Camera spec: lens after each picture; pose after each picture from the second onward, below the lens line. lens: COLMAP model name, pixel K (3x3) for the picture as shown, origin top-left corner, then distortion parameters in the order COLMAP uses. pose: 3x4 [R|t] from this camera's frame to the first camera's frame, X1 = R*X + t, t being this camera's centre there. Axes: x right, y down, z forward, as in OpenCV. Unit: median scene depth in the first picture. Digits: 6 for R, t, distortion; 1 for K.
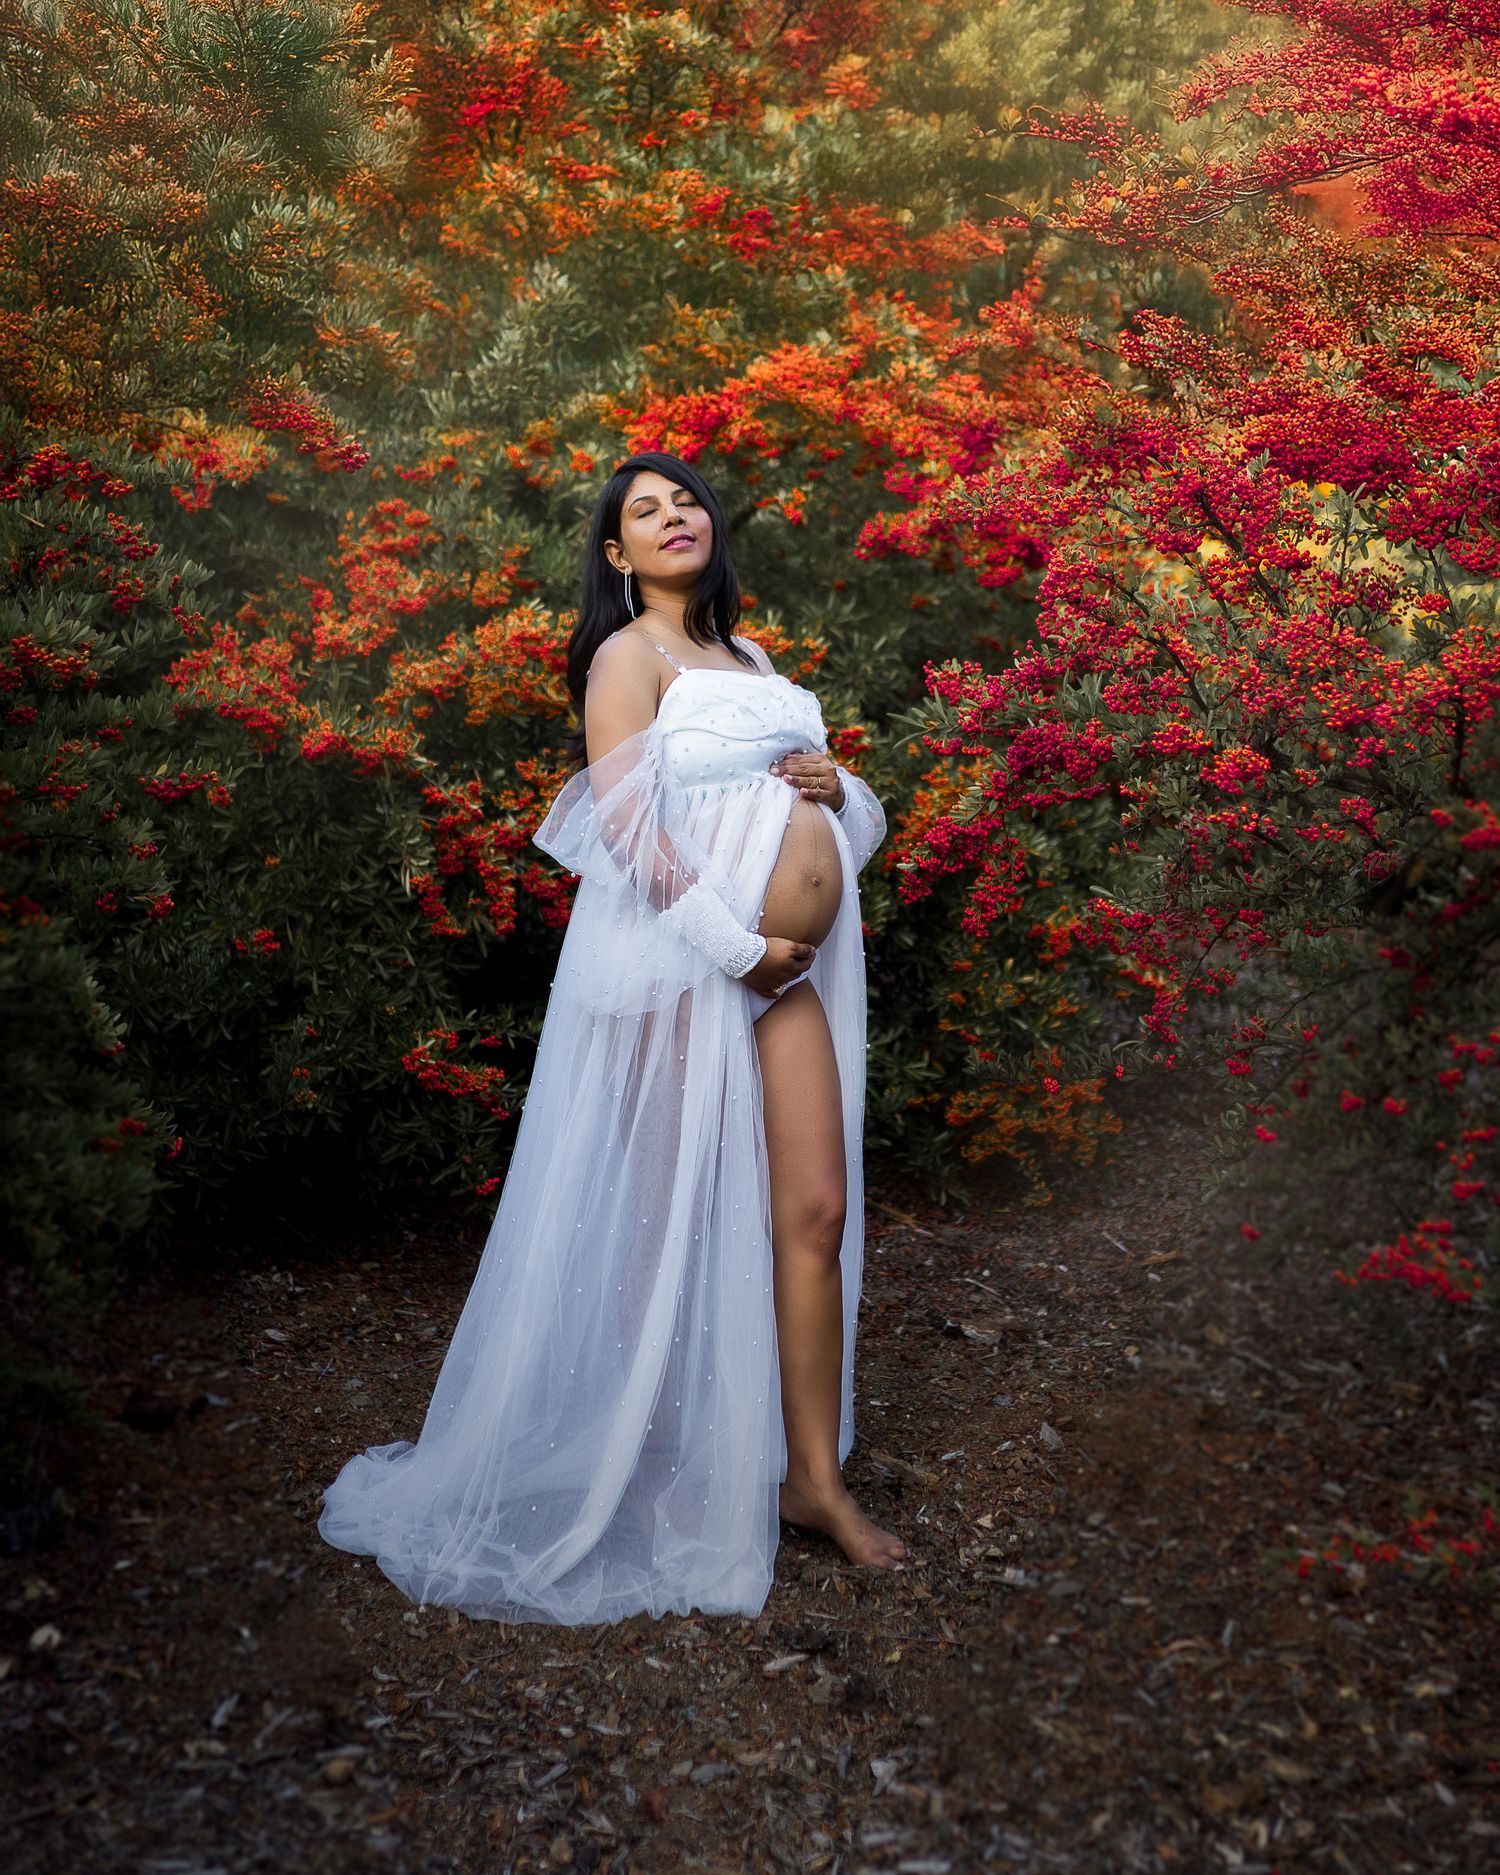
lens RADIAL K [[3052.1, 0, 750.0], [0, 3052.1, 937.5], [0, 0, 1]] dist [0.005775, -0.018469]
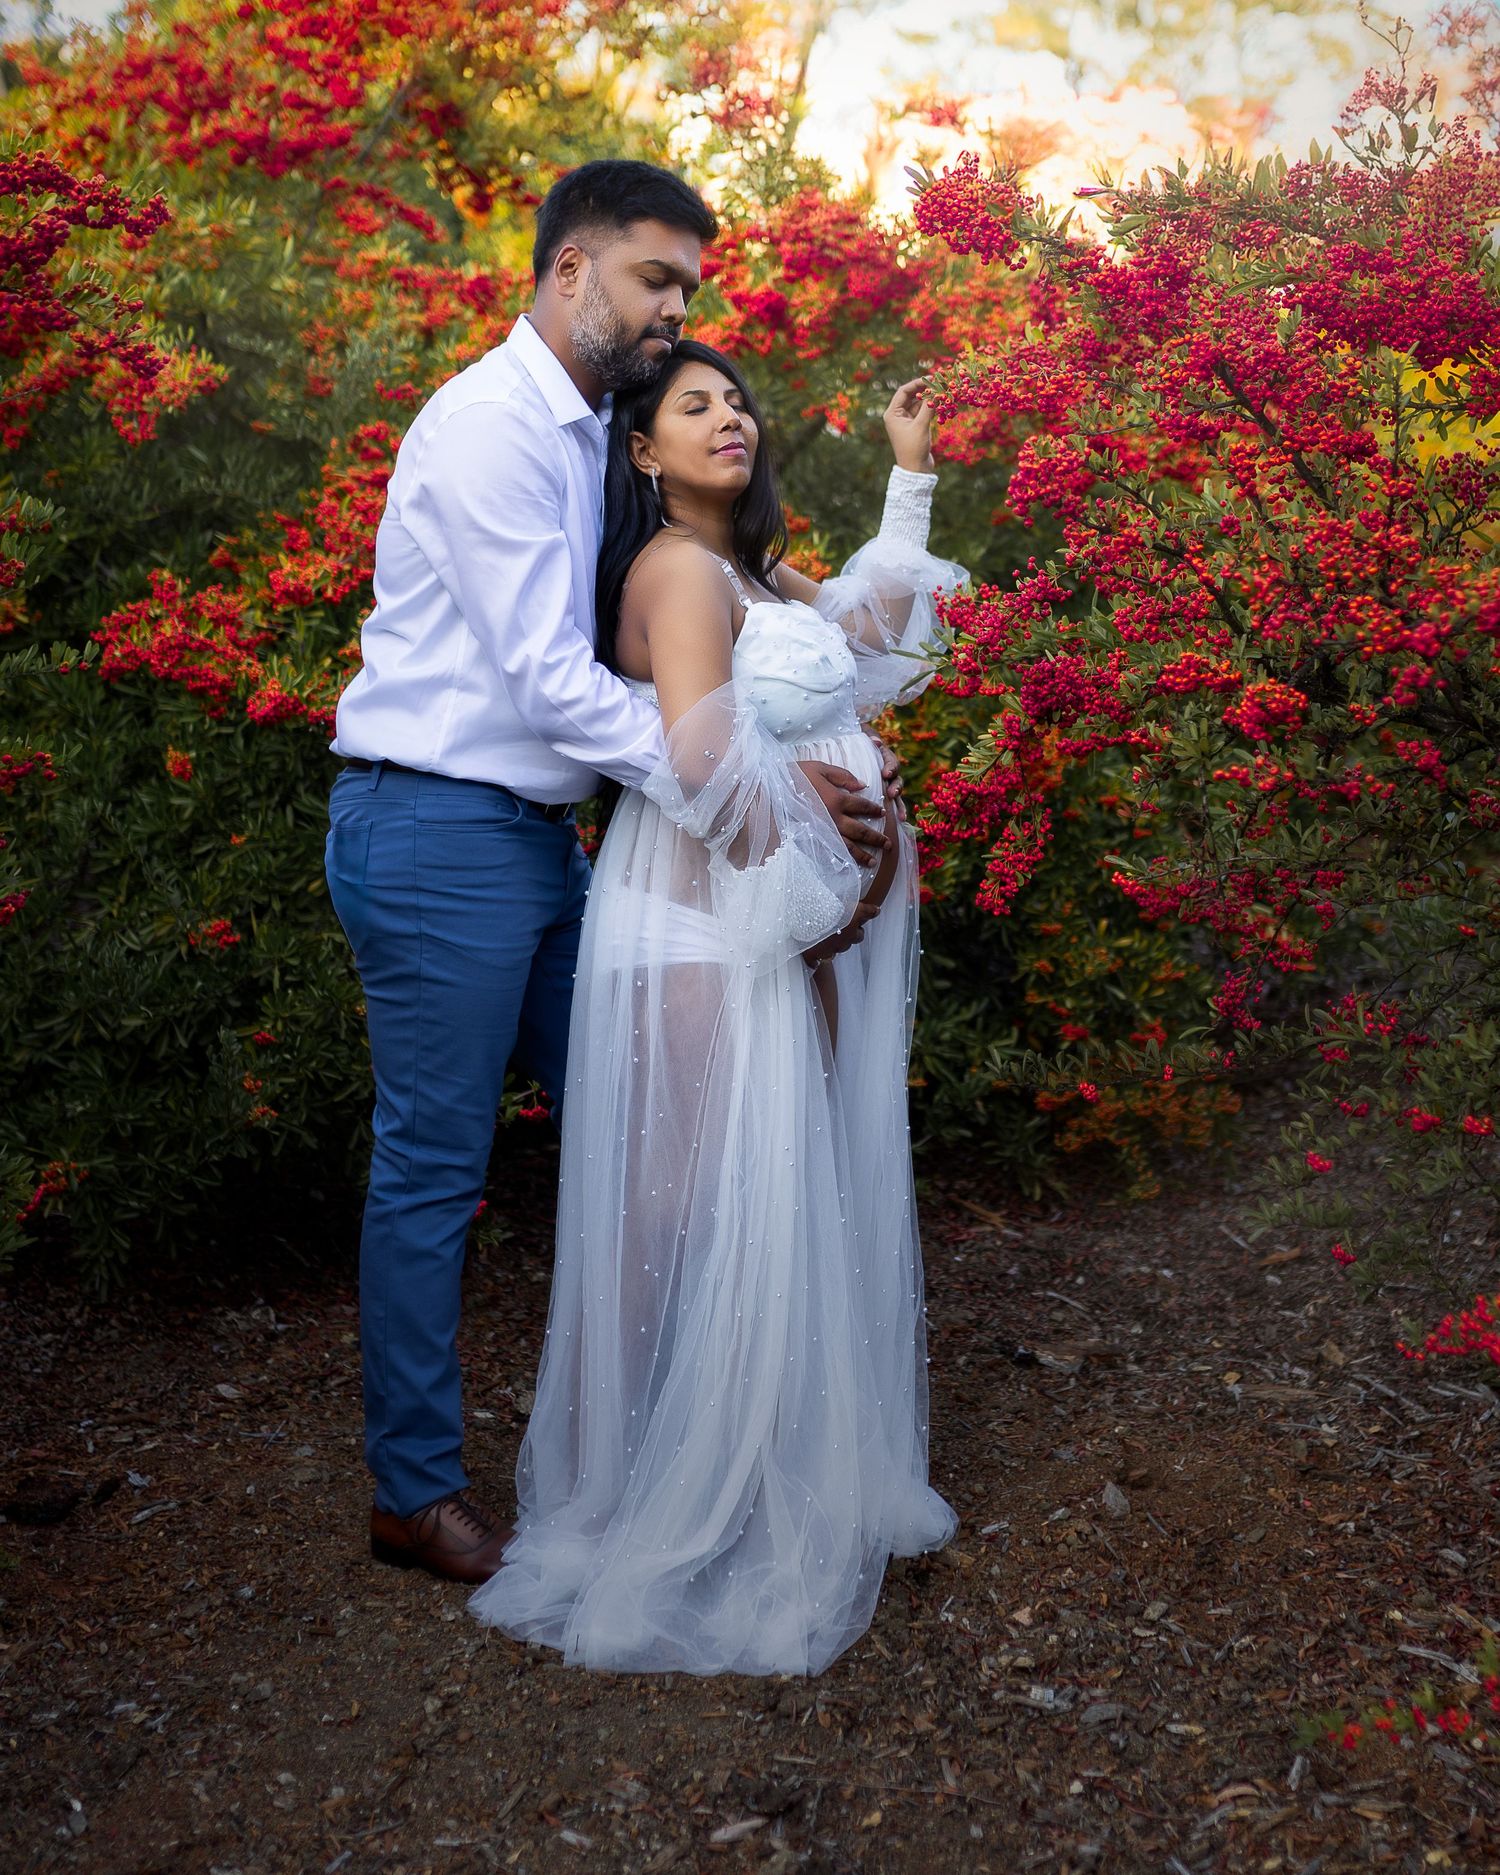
lens RADIAL K [[3095.9, 0, 810.4], [0, 3095.9, 941.2], [0, 0, 1]] dist [-0.001826, 0.030979]
pose [[0.998366, -0.030160, -0.048539, 0.058895], [0.031239, 0.999278, 0.021621, -0.011776], [0.047852, -0.023102, 0.998587, 0.140059]]
